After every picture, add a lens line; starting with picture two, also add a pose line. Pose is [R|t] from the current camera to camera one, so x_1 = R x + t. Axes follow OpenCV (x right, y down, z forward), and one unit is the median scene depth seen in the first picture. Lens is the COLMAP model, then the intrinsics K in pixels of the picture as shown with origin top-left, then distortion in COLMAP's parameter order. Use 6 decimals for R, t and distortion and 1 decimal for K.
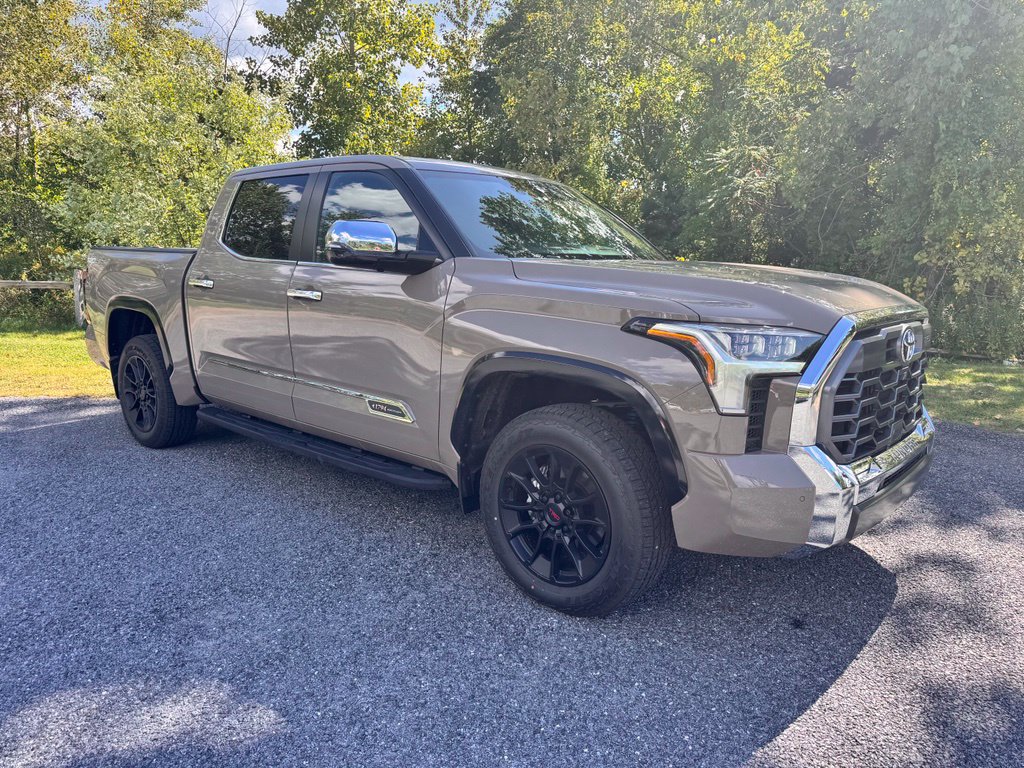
lens RADIAL K [[757.1, 0, 512.0], [0, 757.1, 384.0], [0, 0, 1]] dist [0.043068, -0.036200]
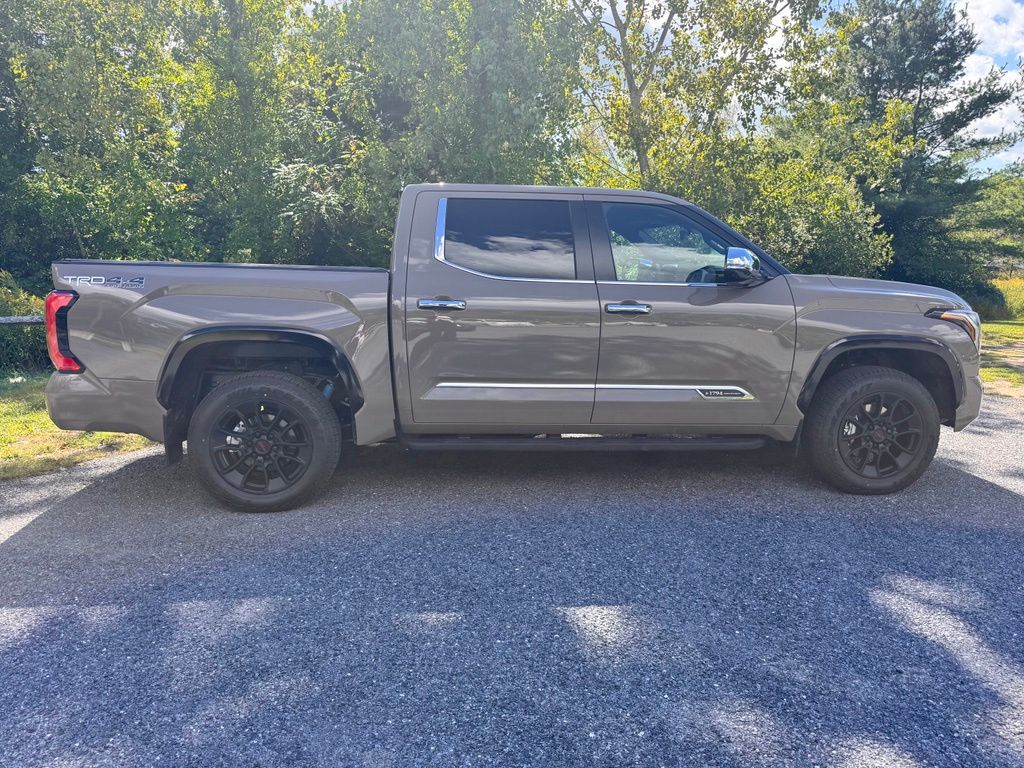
lens RADIAL K [[757.1, 0, 512.0], [0, 757.1, 384.0], [0, 0, 1]] dist [0.043068, -0.036200]
pose [[0.655890, -0.119055, 0.745409, -1.370023], [0.119838, 0.991383, 0.052895, -0.094787], [-0.745283, 0.054635, 0.664506, 0.415177]]
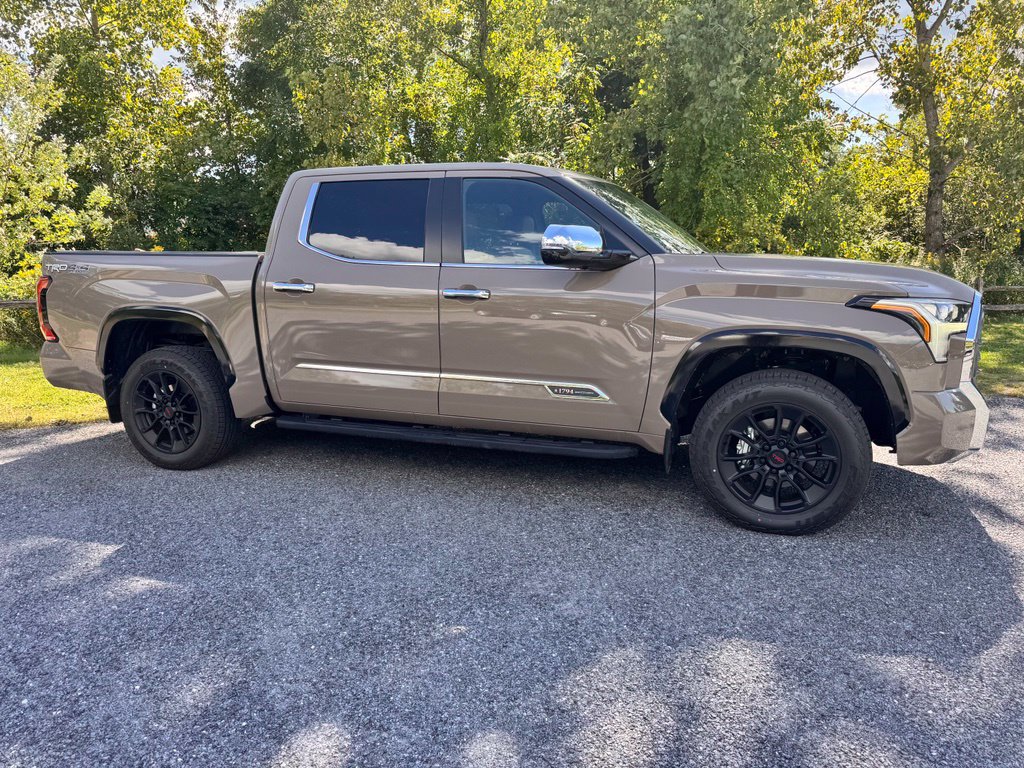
lens RADIAL K [[757.1, 0, 512.0], [0, 757.1, 384.0], [0, 0, 1]] dist [0.043068, -0.036200]
pose [[0.925395, -0.080838, 0.370283, -0.668790], [0.079341, 0.996661, 0.019299, -0.007321], [-0.370606, 0.011519, 0.928719, -0.002766]]
